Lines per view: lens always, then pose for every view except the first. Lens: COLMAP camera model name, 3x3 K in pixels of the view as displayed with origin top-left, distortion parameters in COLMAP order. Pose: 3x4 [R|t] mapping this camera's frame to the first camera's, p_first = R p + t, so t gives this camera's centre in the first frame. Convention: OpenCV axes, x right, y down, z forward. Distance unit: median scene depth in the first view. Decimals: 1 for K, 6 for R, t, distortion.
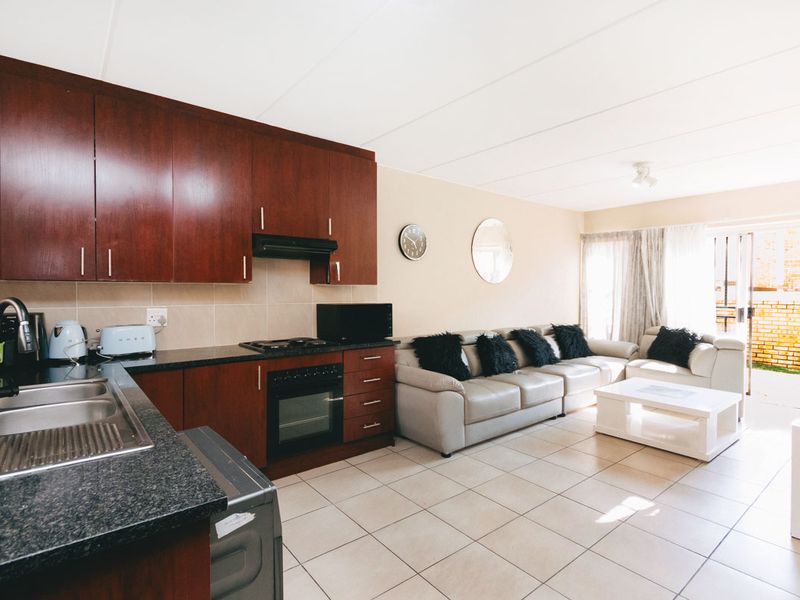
lens RADIAL K [[421.6, 0, 399.6], [0, 421.6, 306.2], [0, 0, 1]] dist [0.004134, 0.000289]
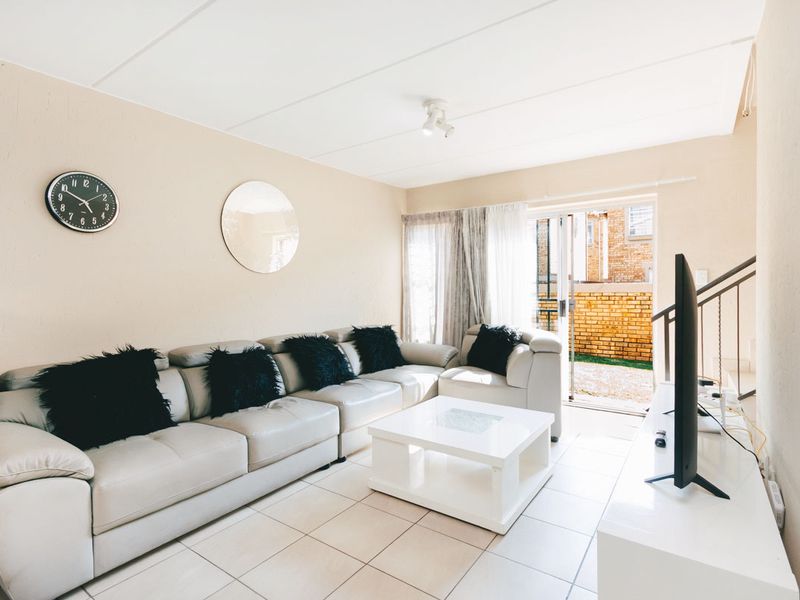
lens RADIAL K [[417.9, 0, 409.1], [0, 417.9, 309.6], [0, 0, 1]] dist [0.004587, 0.000876]
pose [[0.958790, -0.028497, 0.282683, 0.259628], [0.025323, 0.999569, 0.014877, 0.002982], [-0.282985, -0.007105, 0.959098, 0.262318]]
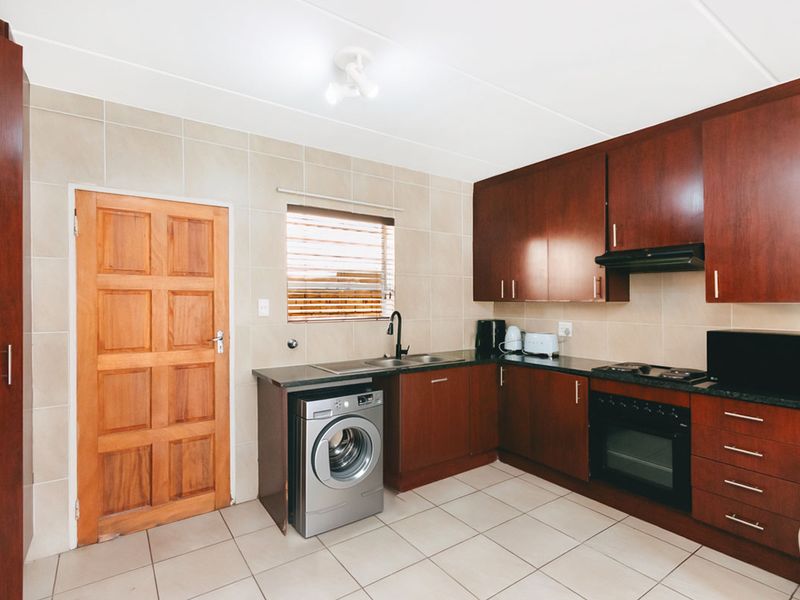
lens RADIAL K [[417.9, 0, 409.1], [0, 417.9, 309.6], [0, 0, 1]] dist [0.004587, 0.000876]
pose [[-0.056781, 0.017276, -0.998237, 0.407103], [-0.037039, 0.999126, 0.019398, -0.022500], [0.997699, 0.038075, -0.056091, 0.353547]]
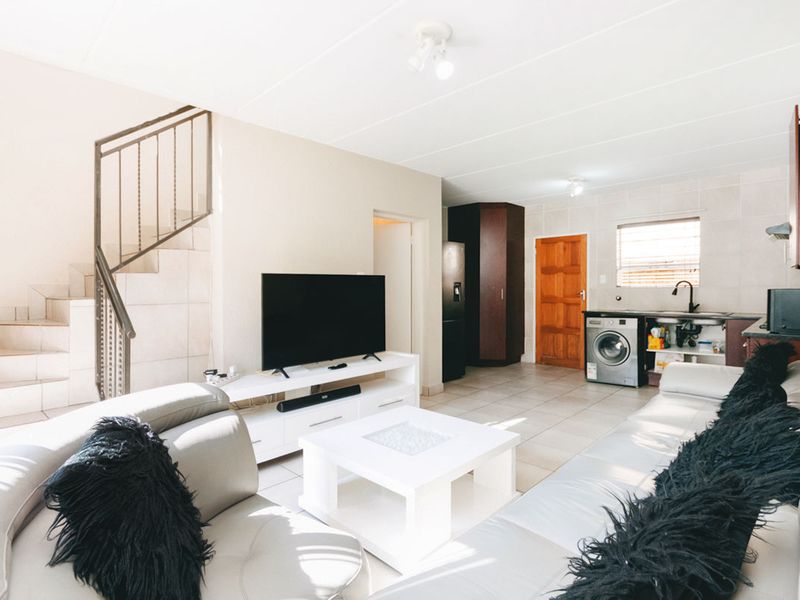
lens RADIAL K [[419.2, 0, 403.3], [0, 419.2, 313.1], [0, 0, 1]] dist [0.012662, -0.000553]
pose [[-0.992474, 0.016117, -0.121391, 0.548539], [0.004094, 0.995114, 0.098651, -0.030603], [0.122387, 0.097412, -0.987690, 1.239412]]
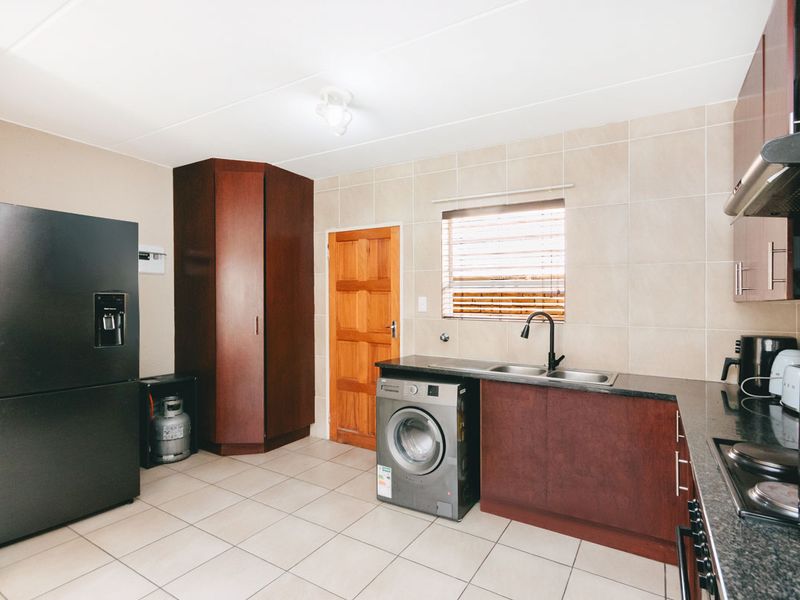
lens RADIAL K [[417.9, 0, 409.1], [0, 417.9, 309.6], [0, 0, 1]] dist [0.004587, 0.000876]
pose [[-0.938336, -0.009463, -0.345594, 0.099181], [-0.029898, 0.998101, 0.053848, -0.033581], [0.344429, 0.060860, -0.936838, 0.762678]]
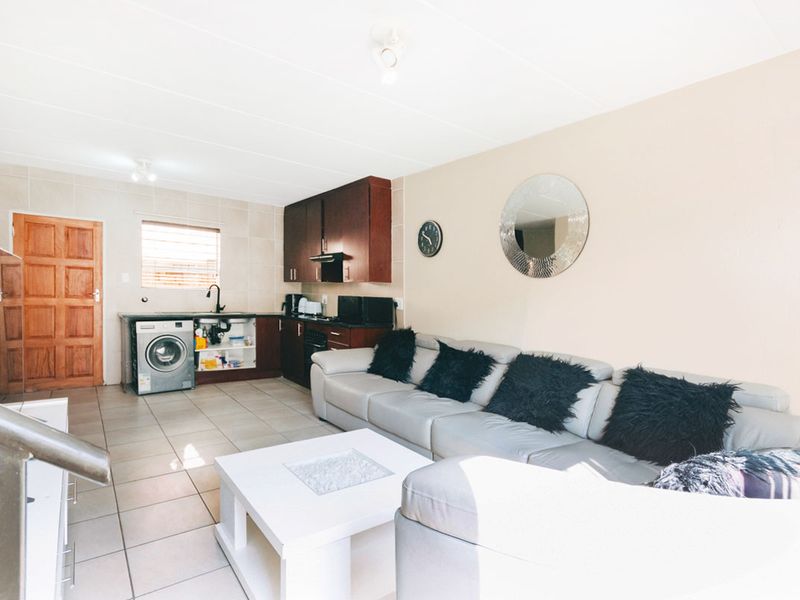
lens RADIAL K [[419.2, 0, 403.3], [0, 419.2, 313.1], [0, 0, 1]] dist [0.012662, -0.000553]
pose [[-0.019075, 0.043794, -0.998858, 0.881446], [-0.070251, 0.996512, 0.045032, -0.015426], [0.997347, 0.071030, -0.015932, 0.835591]]
